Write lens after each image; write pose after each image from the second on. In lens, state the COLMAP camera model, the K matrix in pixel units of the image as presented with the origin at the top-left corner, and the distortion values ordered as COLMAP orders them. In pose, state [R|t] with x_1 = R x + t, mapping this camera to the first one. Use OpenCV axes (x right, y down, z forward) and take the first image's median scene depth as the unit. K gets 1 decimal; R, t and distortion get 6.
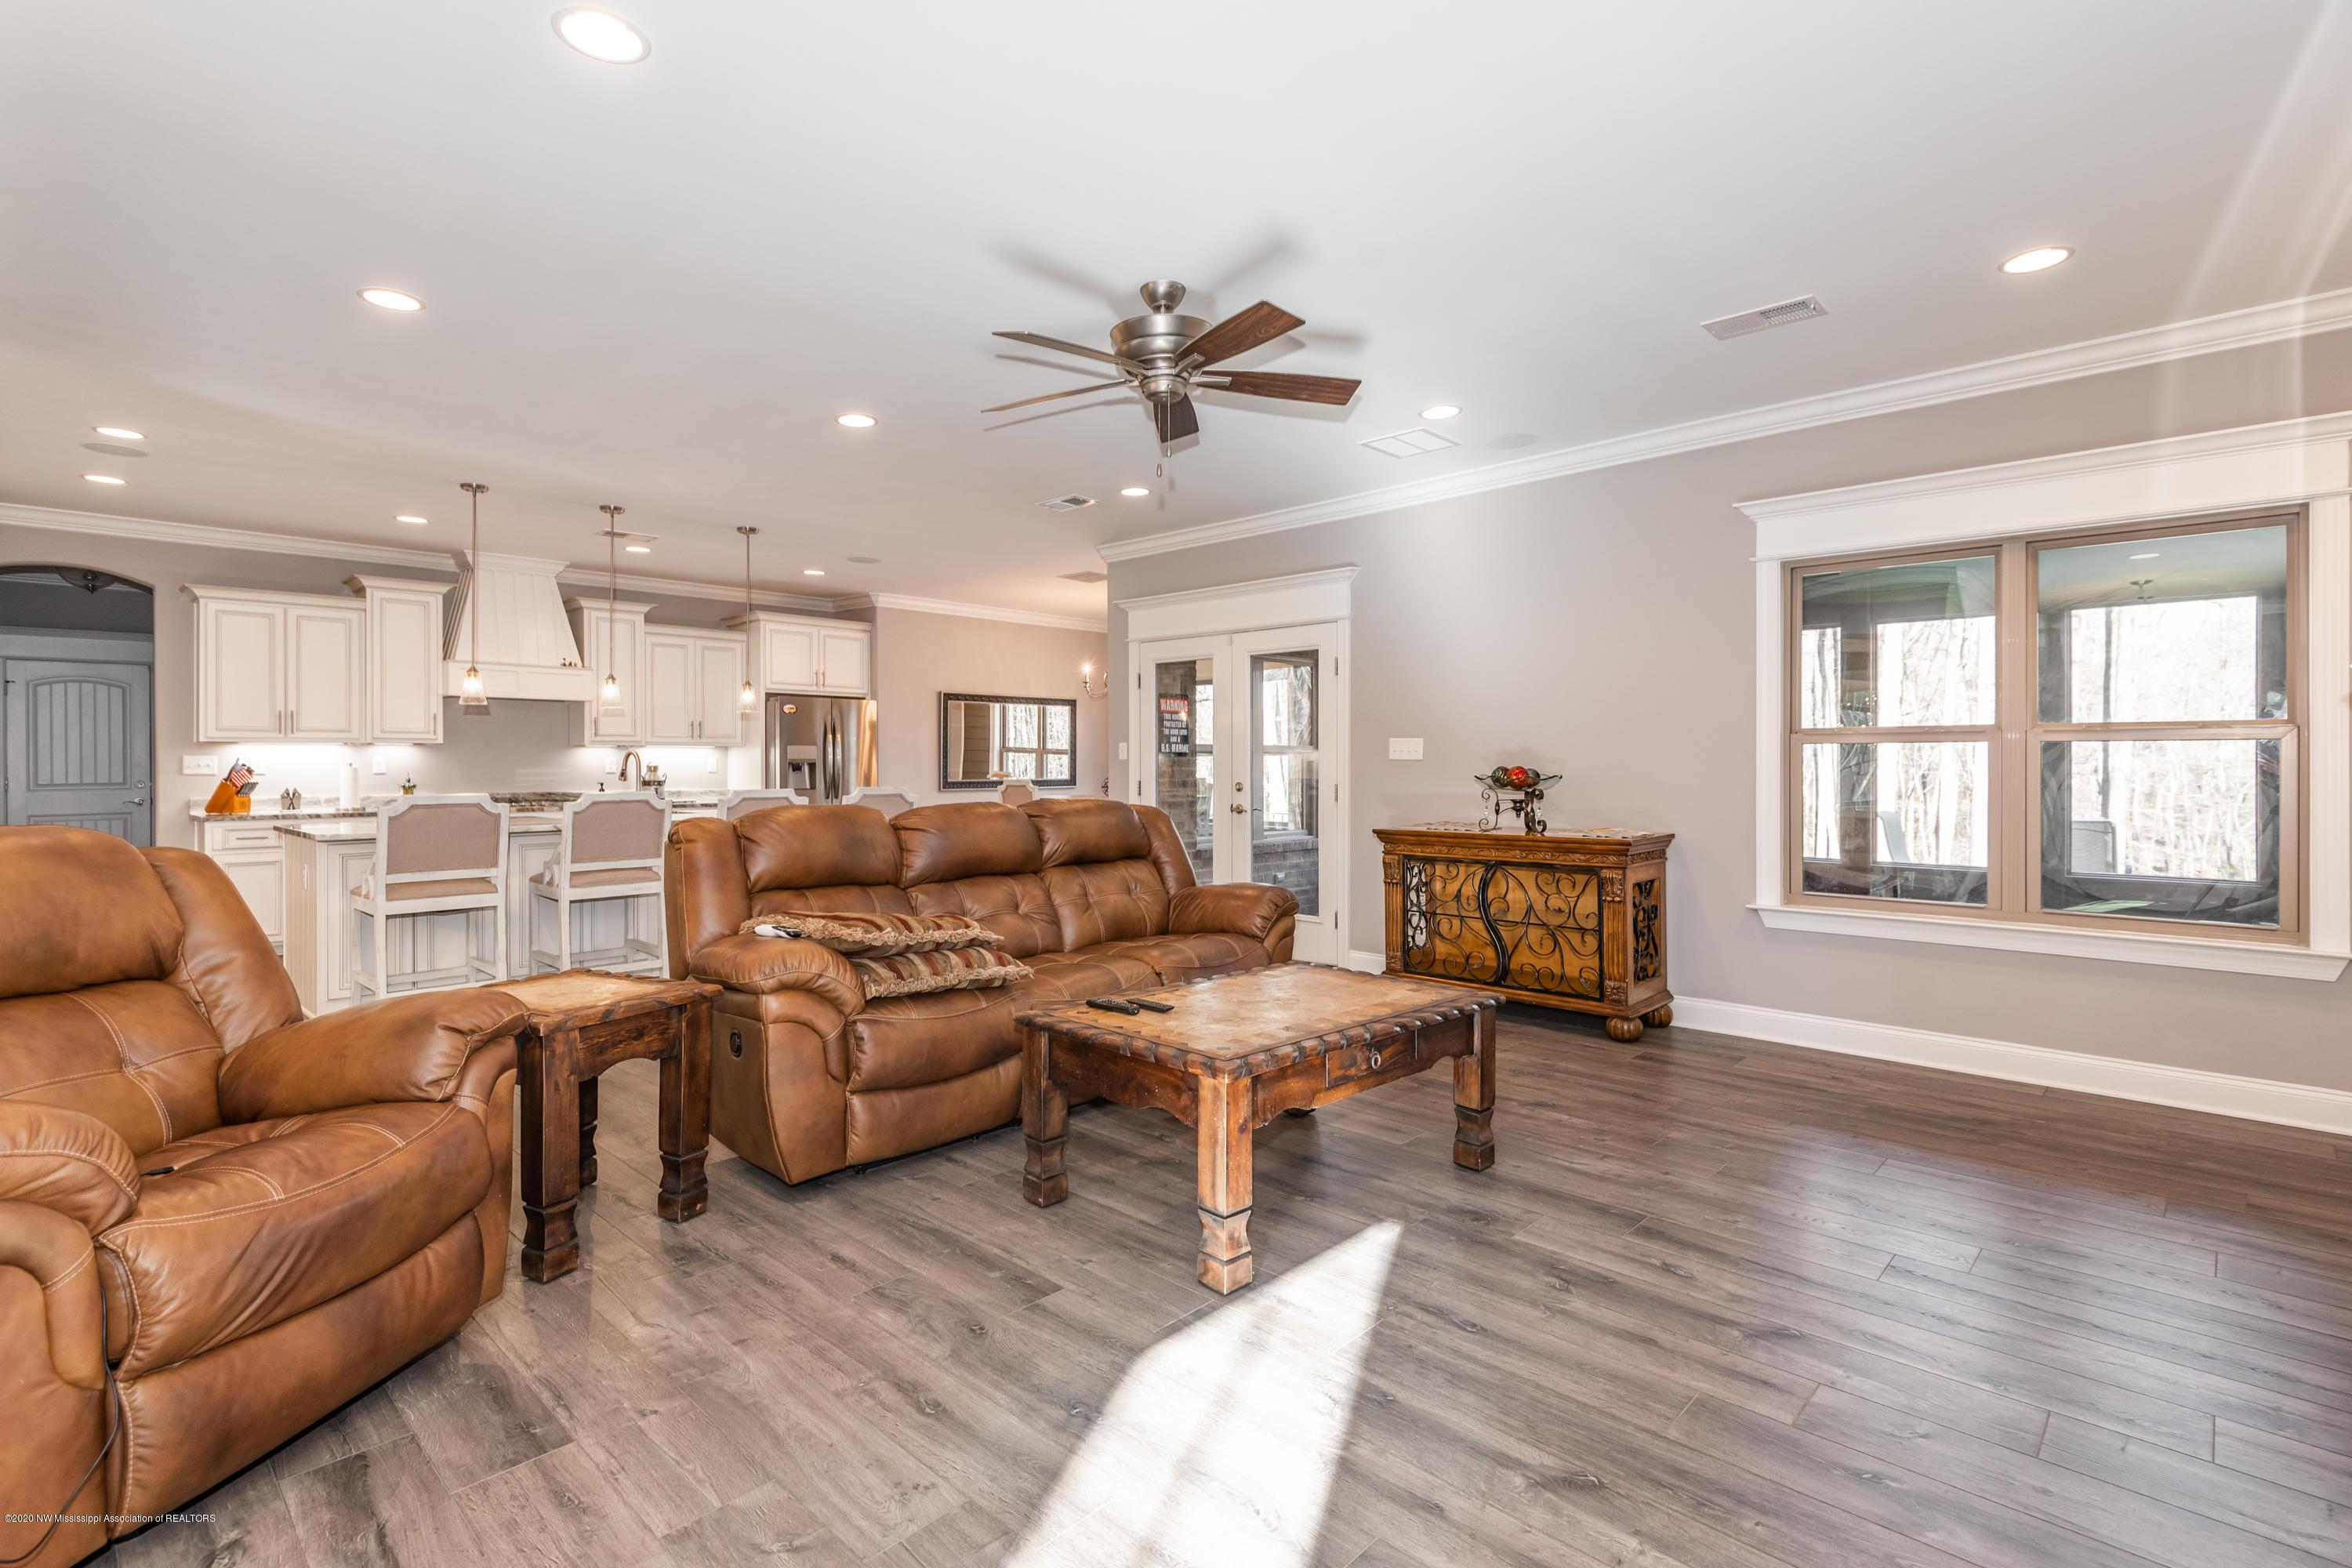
lens RADIAL K [[1103.9, 0, 1170.3], [0, 1103.9, 779.7], [0, 0, 1]] dist [0.001864, -0.013436]
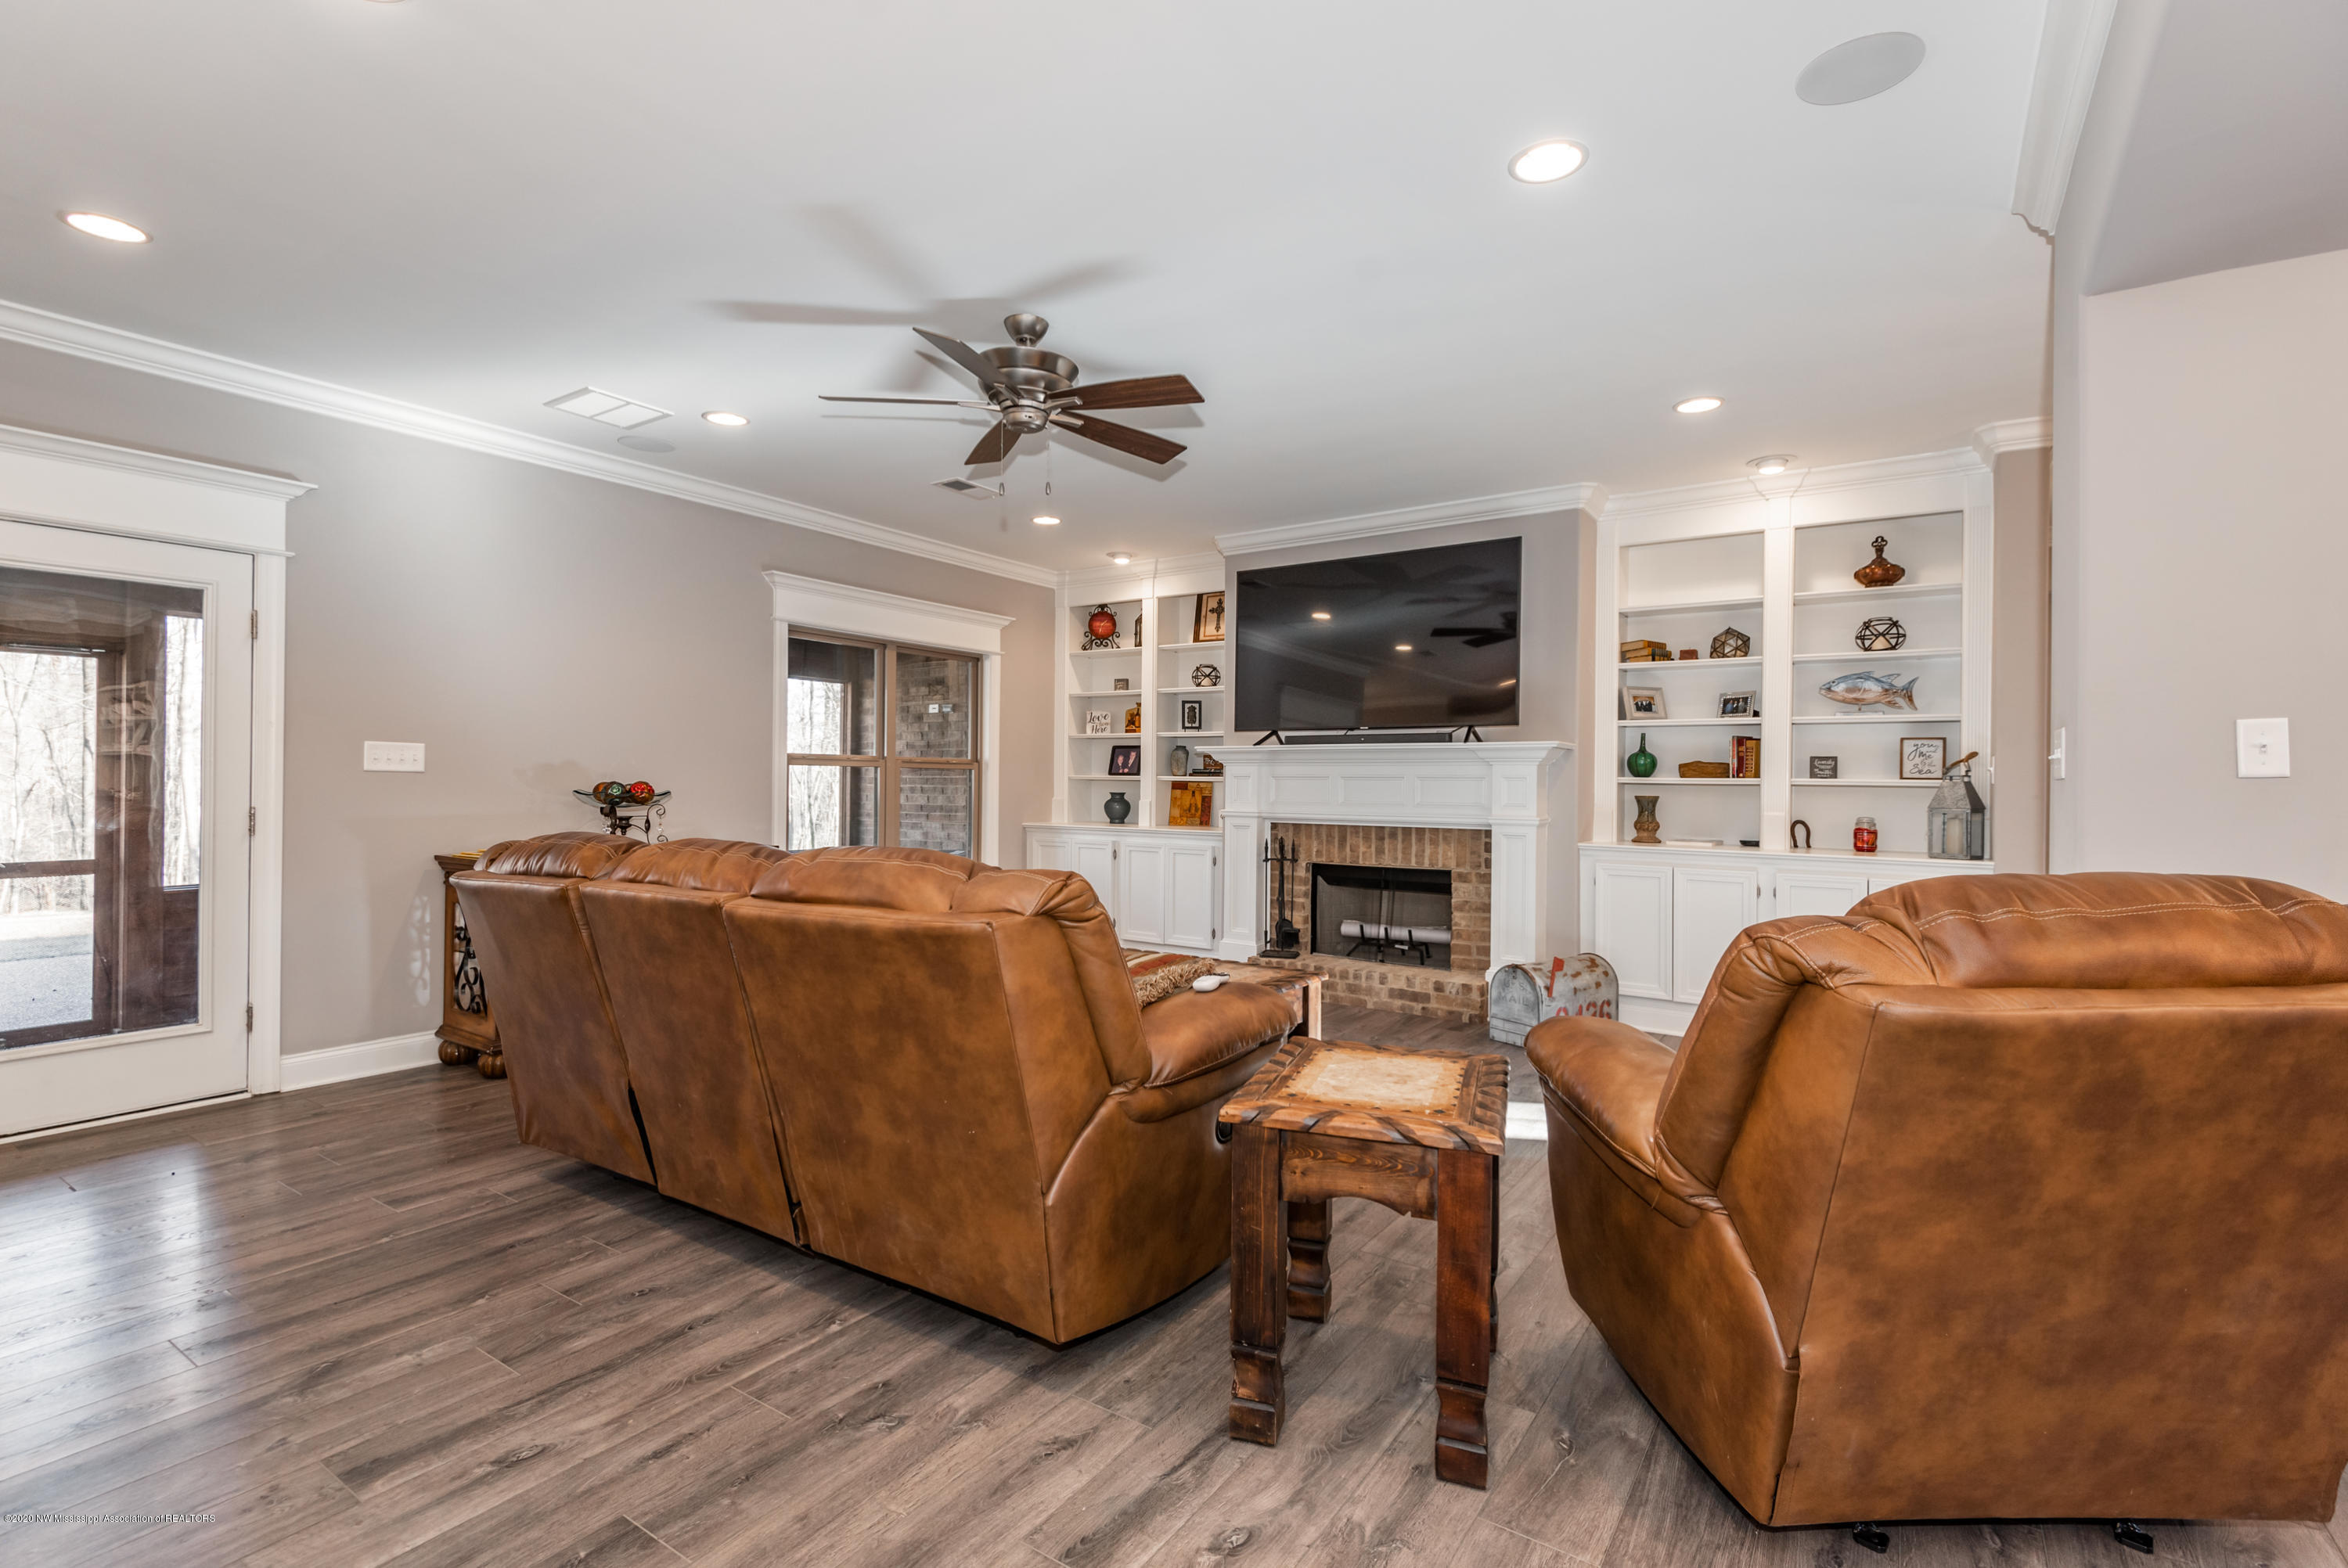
lens RADIAL K [[1101.8, 0, 1168.3], [0, 1101.8, 779.7], [0, 0, 1]] dist [0.001864, -0.013436]
pose [[-0.174705, 0.002524, 0.984618, -0.730018], [0.000457, 0.999997, -0.002482, -0.012212], [-0.984621, 0.000016, -0.174706, 0.745357]]
